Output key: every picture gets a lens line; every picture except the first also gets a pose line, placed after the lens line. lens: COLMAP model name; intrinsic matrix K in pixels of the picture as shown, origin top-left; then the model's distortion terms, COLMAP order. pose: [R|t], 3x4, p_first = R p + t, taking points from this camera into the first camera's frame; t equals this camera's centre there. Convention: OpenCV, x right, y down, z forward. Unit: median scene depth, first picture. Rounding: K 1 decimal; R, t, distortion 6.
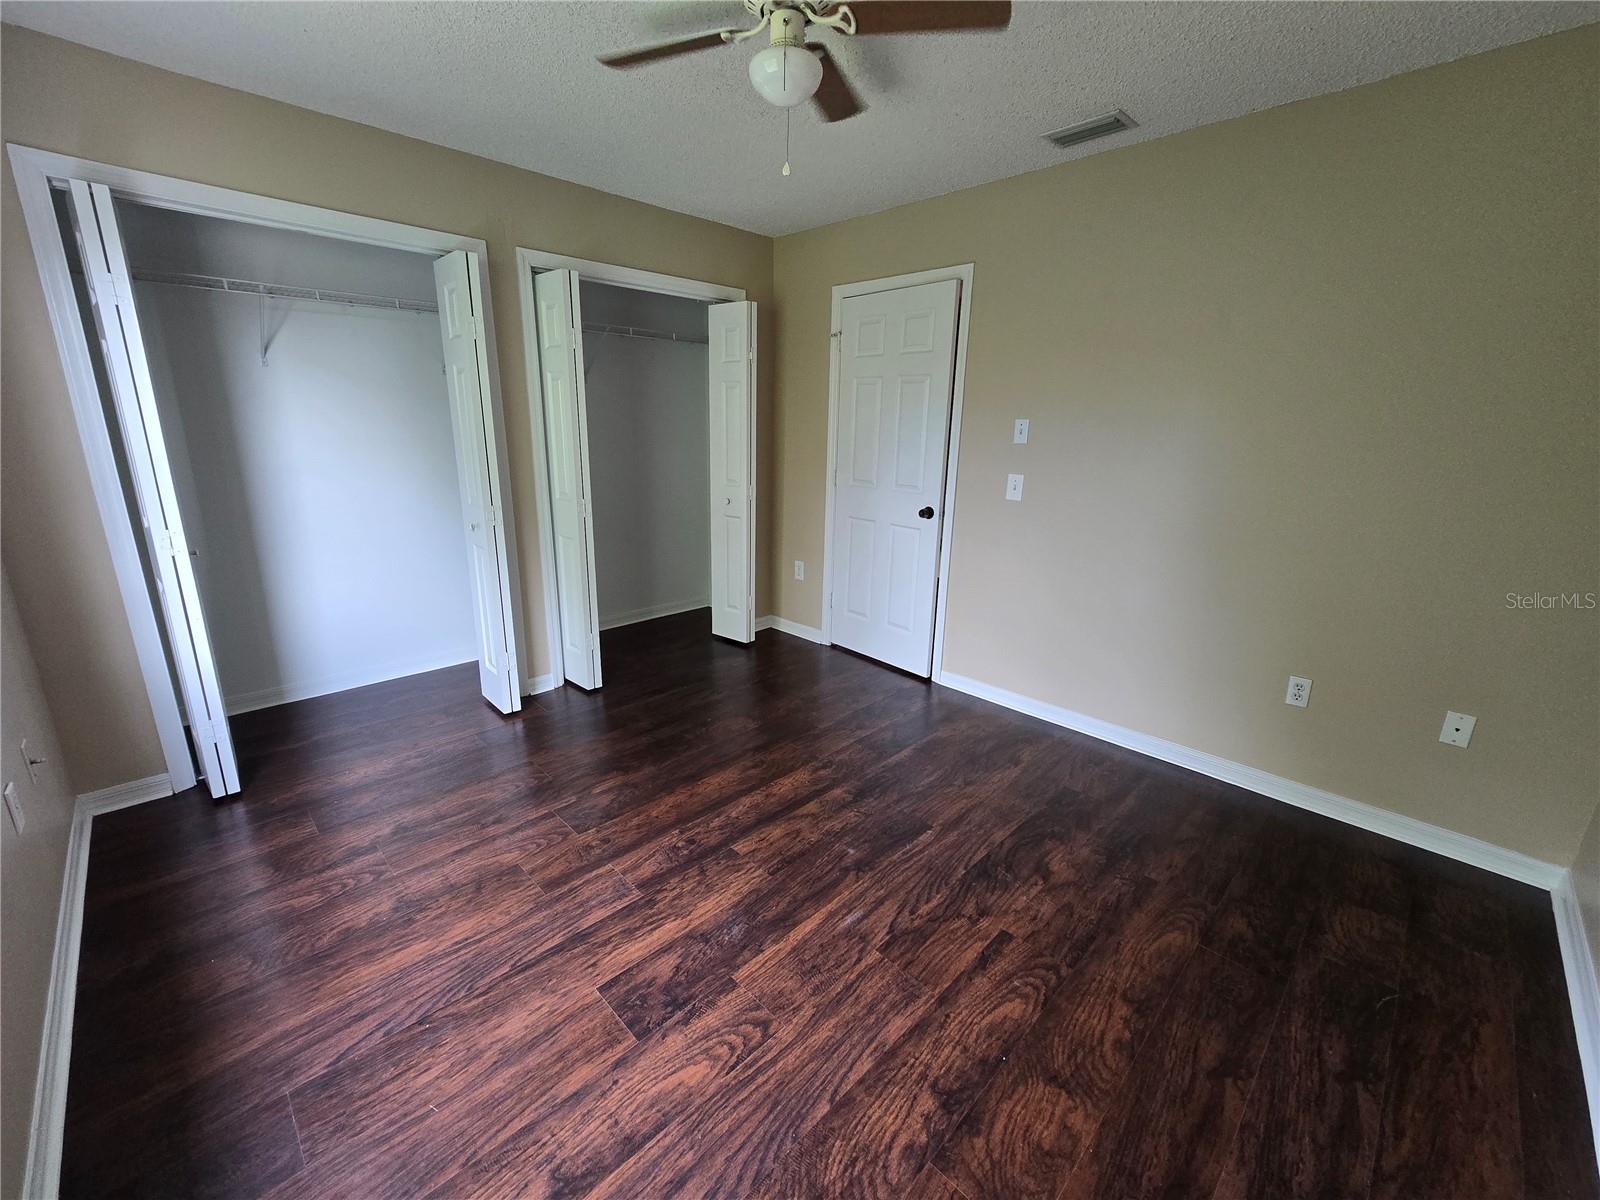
lens RADIAL K [[653.6, 0, 789.0], [0, 653.6, 597.5], [0, 0, 1]] dist [-0.001382, -0.000417]
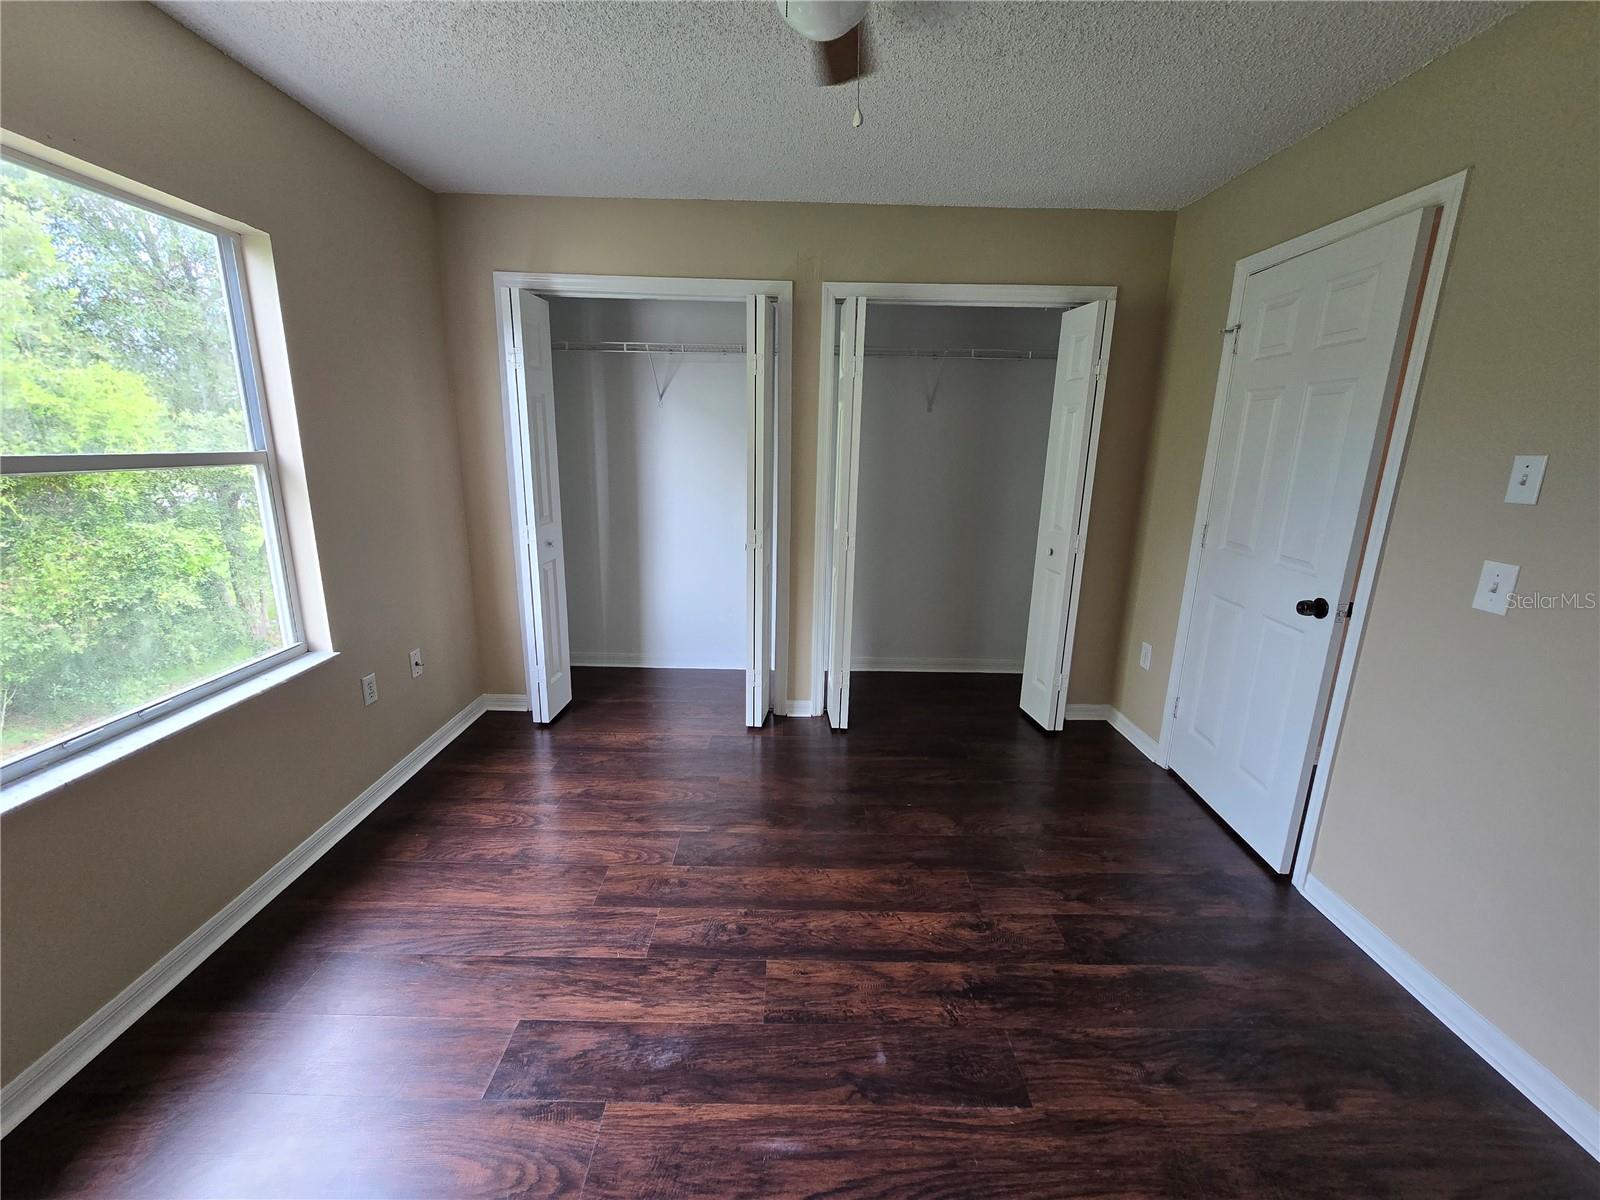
lens RADIAL K [[653.6, 0, 798.8], [0, 653.6, 597.7], [0, 0, 1]] dist [-0.001382, -0.000417]
pose [[0.713332, 0.161393, -0.681990, 0.385635], [-0.190218, 0.981179, 0.033236, -0.094249], [0.674518, 0.106019, 0.730606, 0.332085]]
